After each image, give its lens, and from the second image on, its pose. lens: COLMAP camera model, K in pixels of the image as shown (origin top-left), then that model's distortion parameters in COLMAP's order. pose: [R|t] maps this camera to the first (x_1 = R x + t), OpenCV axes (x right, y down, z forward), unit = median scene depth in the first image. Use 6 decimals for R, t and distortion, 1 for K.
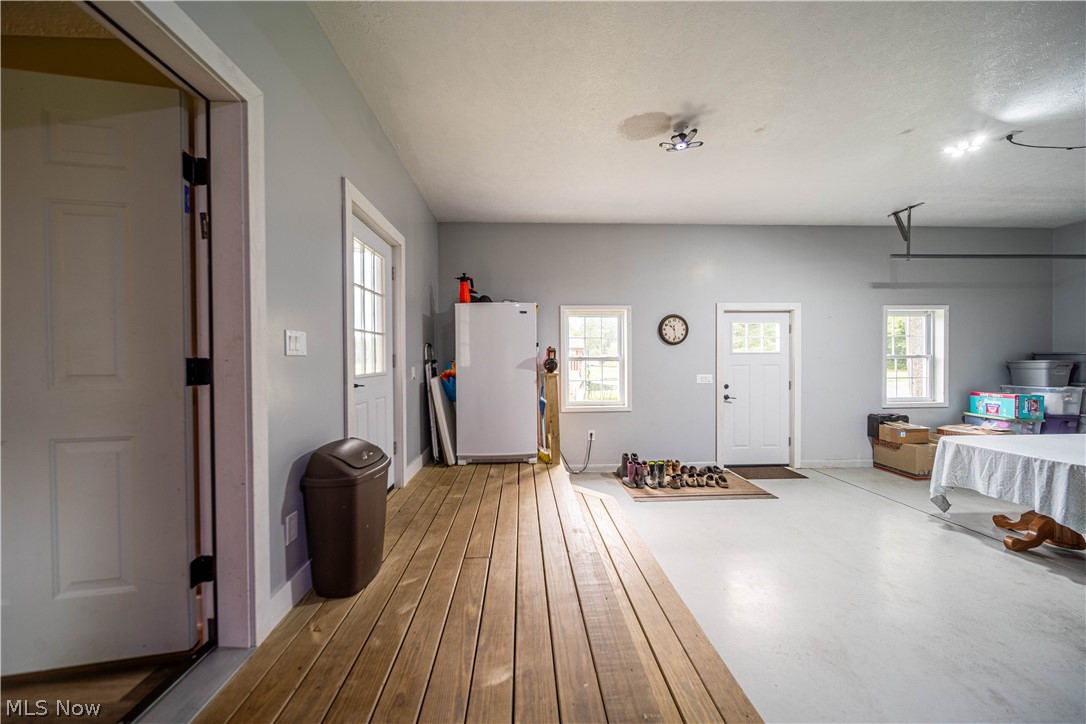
lens RADIAL K [[380.8, 0, 544.5], [0, 380.8, 360.2], [0, 0, 1]] dist [0.002544, 0.000250]
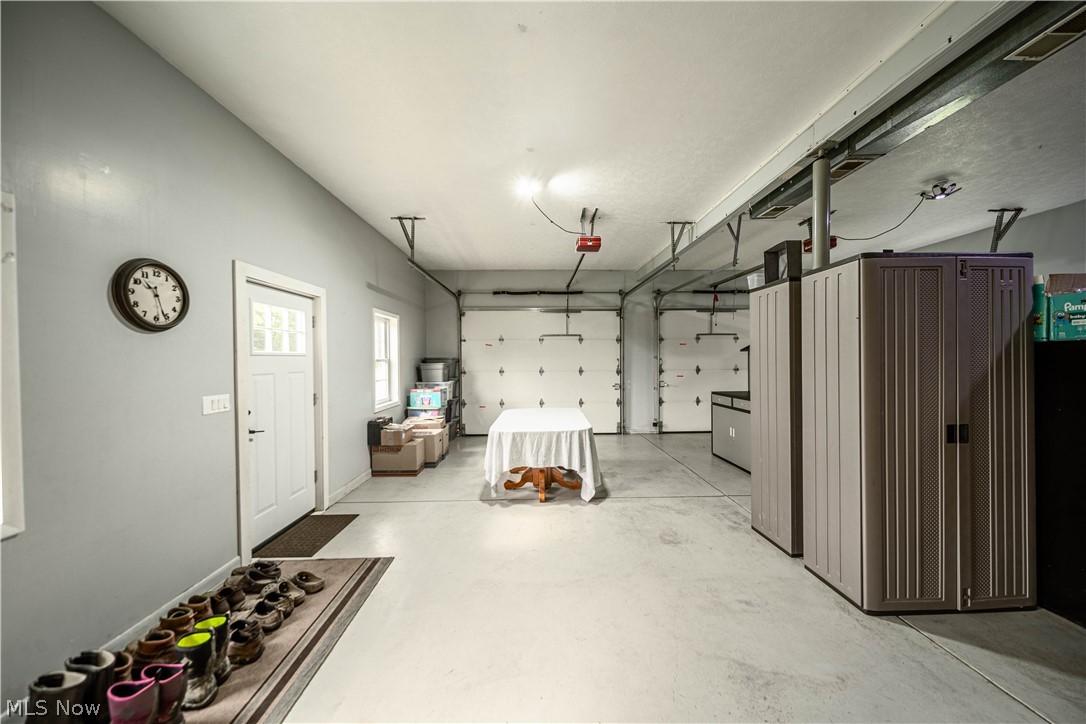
lens RADIAL K [[380.8, 0, 546.7], [0, 380.8, 359.5], [0, 0, 1]] dist [0.002544, 0.000250]
pose [[0.025440, 0.003917, 0.999669, -0.078104], [0.009311, 0.999948, -0.004155, -0.003162], [-0.999633, 0.009414, 0.025402, 0.561513]]
